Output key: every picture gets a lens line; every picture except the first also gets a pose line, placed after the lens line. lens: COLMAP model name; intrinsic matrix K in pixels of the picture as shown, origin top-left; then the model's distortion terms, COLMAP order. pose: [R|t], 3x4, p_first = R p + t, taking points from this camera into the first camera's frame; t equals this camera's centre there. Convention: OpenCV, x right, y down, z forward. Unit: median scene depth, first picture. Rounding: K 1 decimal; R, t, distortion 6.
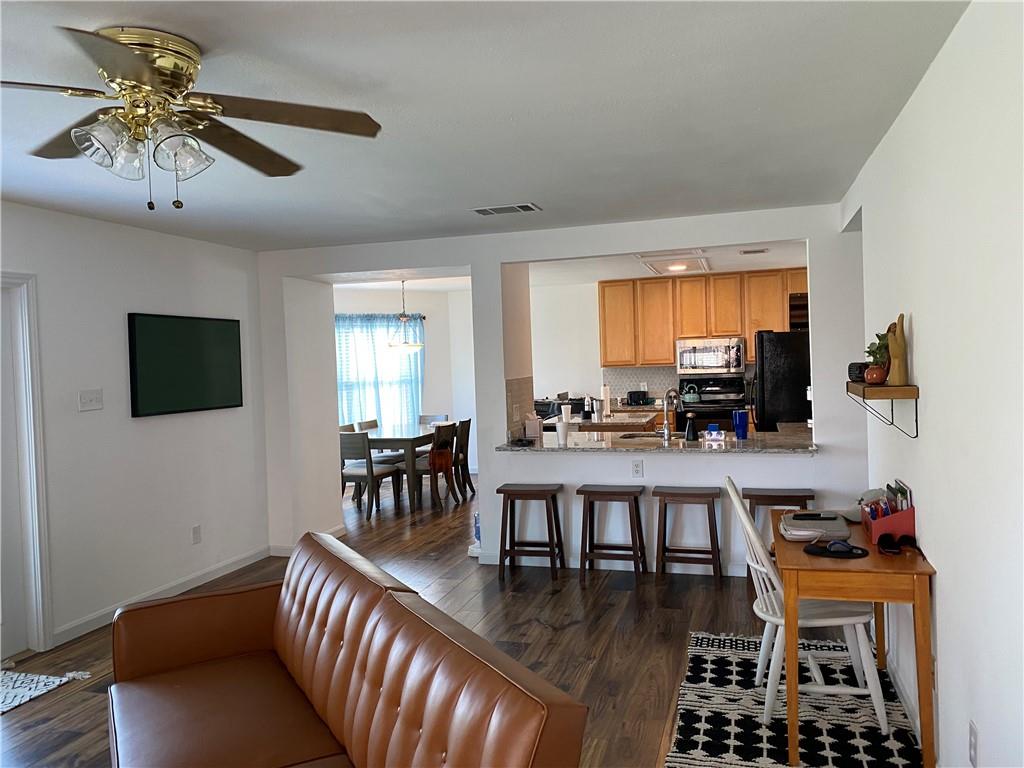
lens RADIAL K [[773.1, 0, 534.4], [0, 773.1, 377.0], [0, 0, 1]] dist [0.012020, -0.006271]
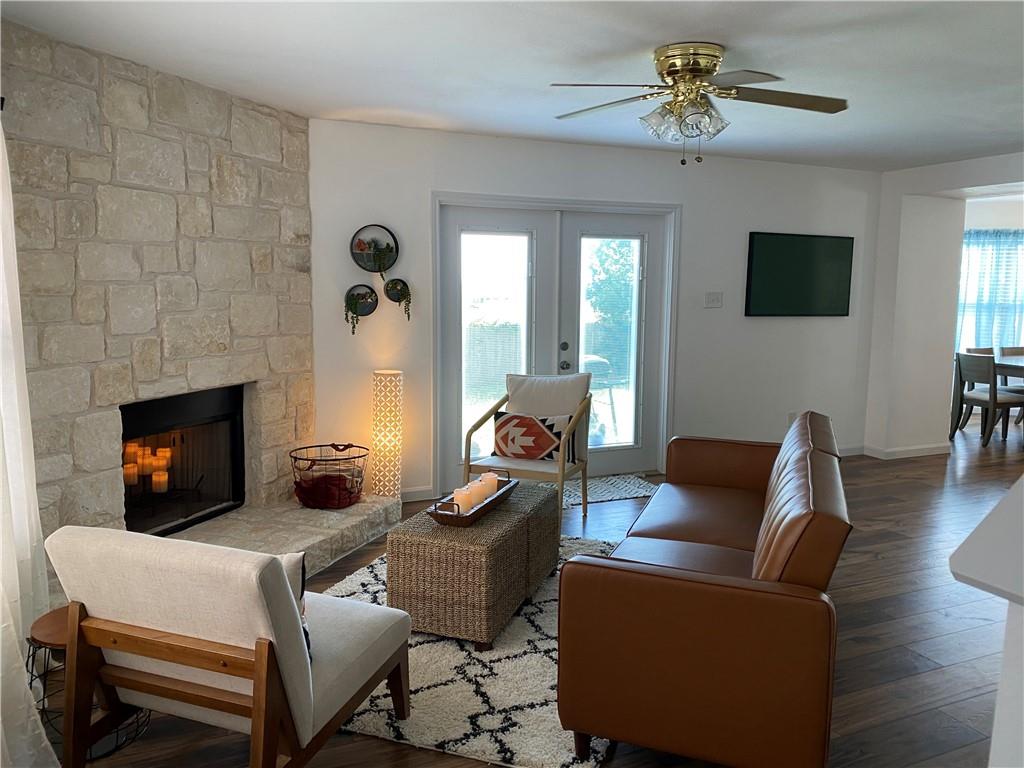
lens RADIAL K [[773.1, 0, 534.4], [0, 773.1, 377.0], [0, 0, 1]] dist [0.012020, -0.006271]
pose [[0.650514, 0.139249, -0.746620, 0.170739], [-0.055973, 0.989165, 0.135716, -0.001341], [0.757429, -0.046495, 0.651261, -0.067371]]
